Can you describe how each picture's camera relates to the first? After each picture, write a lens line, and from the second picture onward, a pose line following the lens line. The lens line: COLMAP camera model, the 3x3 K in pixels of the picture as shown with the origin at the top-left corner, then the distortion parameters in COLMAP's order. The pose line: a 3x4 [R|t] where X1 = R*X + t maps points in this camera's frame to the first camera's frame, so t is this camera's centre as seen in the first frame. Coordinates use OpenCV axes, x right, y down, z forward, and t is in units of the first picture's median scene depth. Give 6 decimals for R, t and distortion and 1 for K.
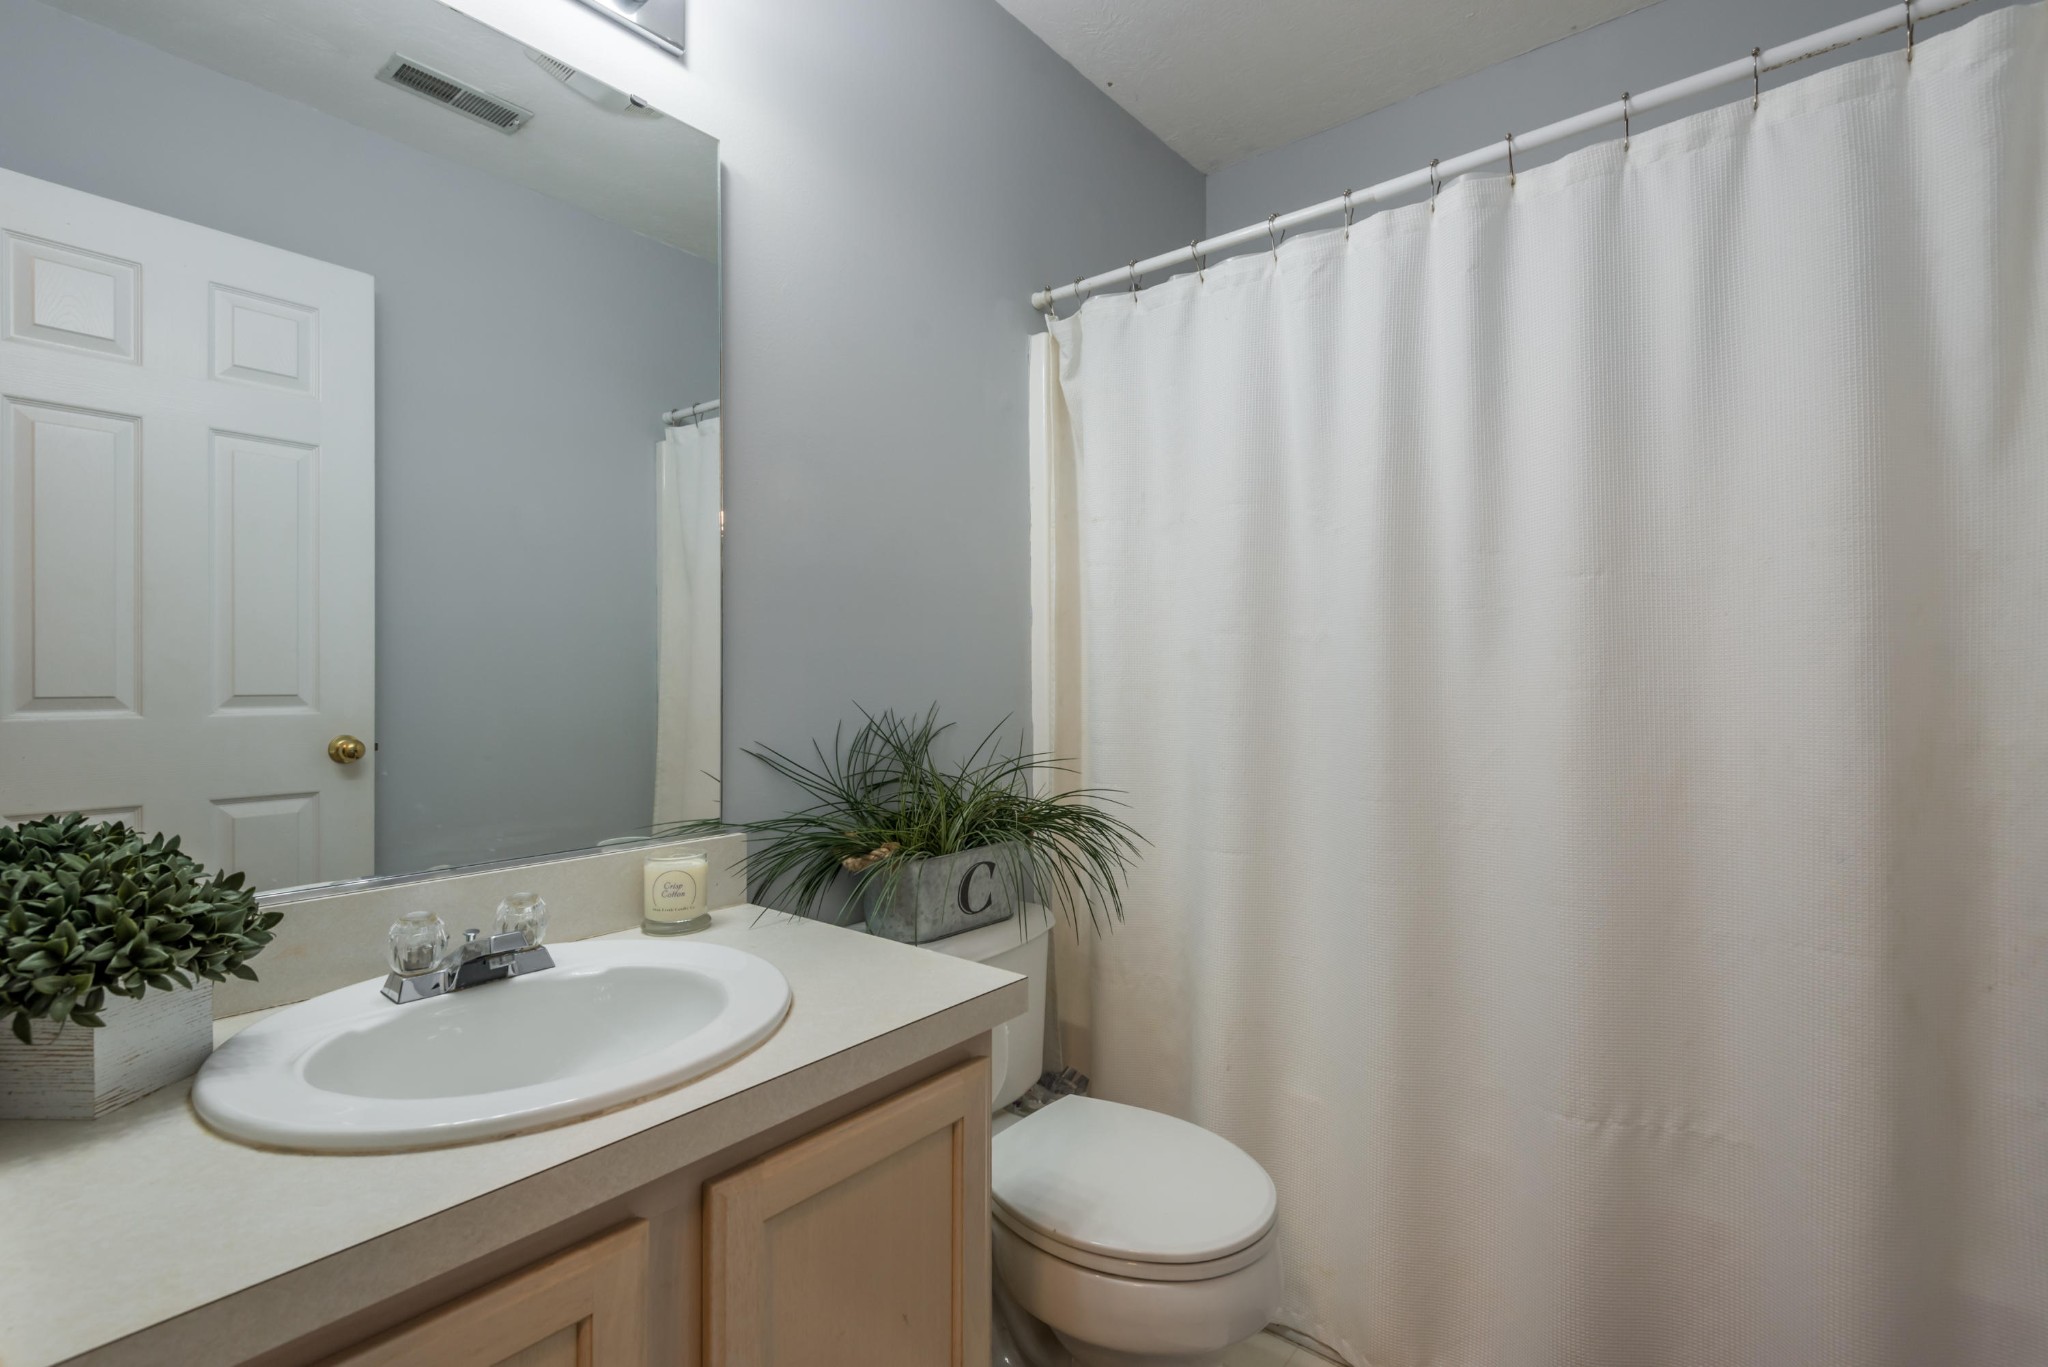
lens RADIAL K [[919.0, 0, 1022.0], [0, 919.0, 687.1], [0, 0, 1]] dist [-0.000872, 0.000359]
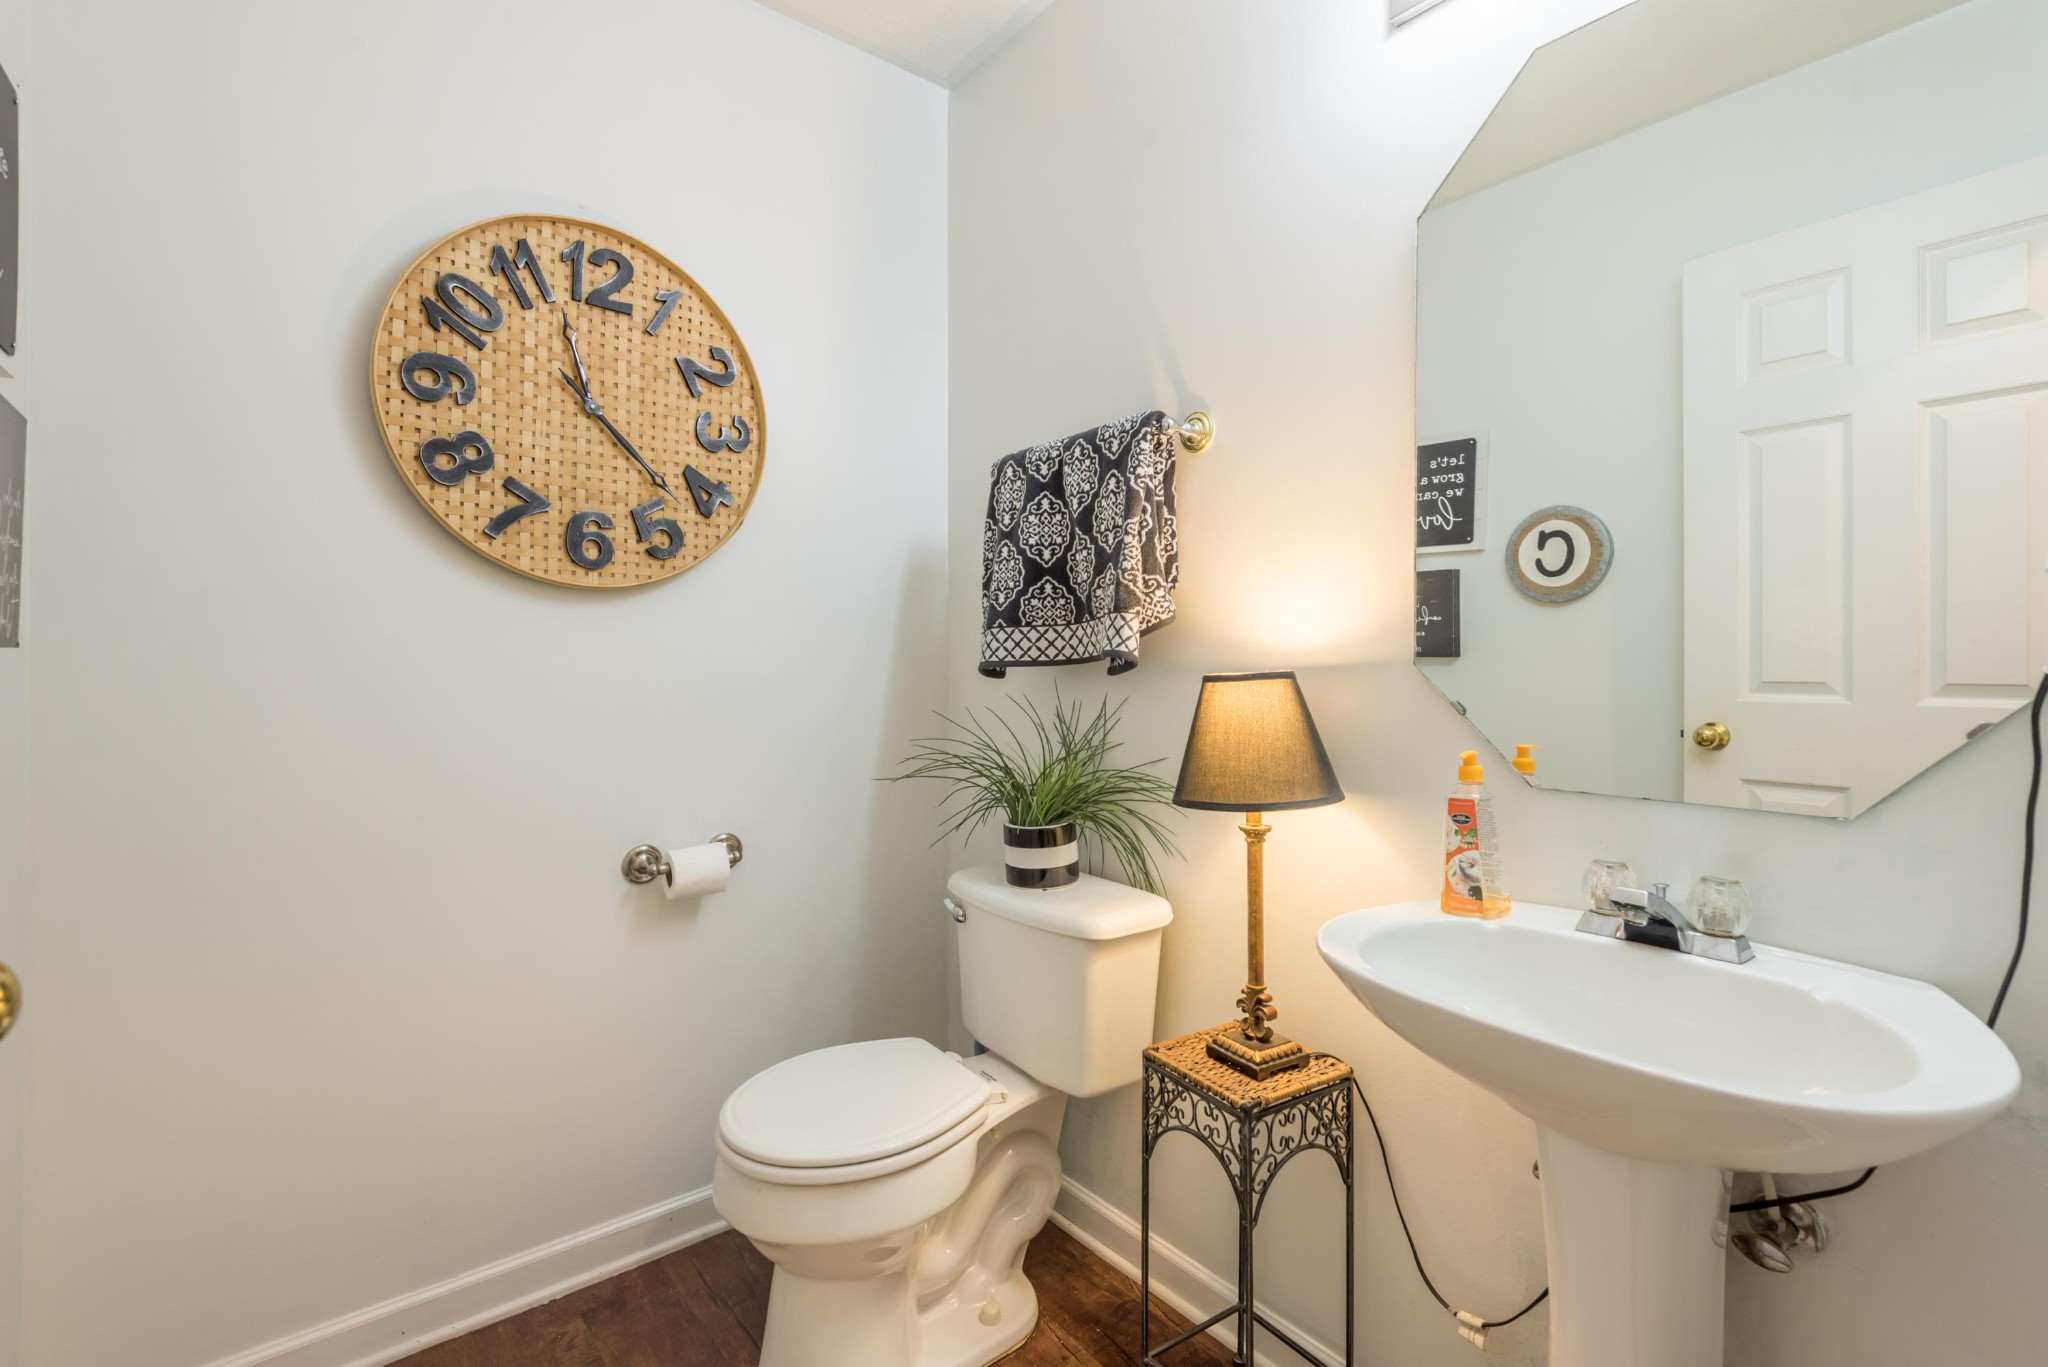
lens RADIAL K [[919.0, 0, 1022.9], [0, 919.0, 681.4], [0, 0, 1]] dist [-0.000872, 0.000359]
pose [[-0.186418, 0.005133, -0.982457, 0.239836], [0.002807, 0.999985, 0.004692, 0.001294], [0.982466, -0.001883, -0.186430, 0.277333]]
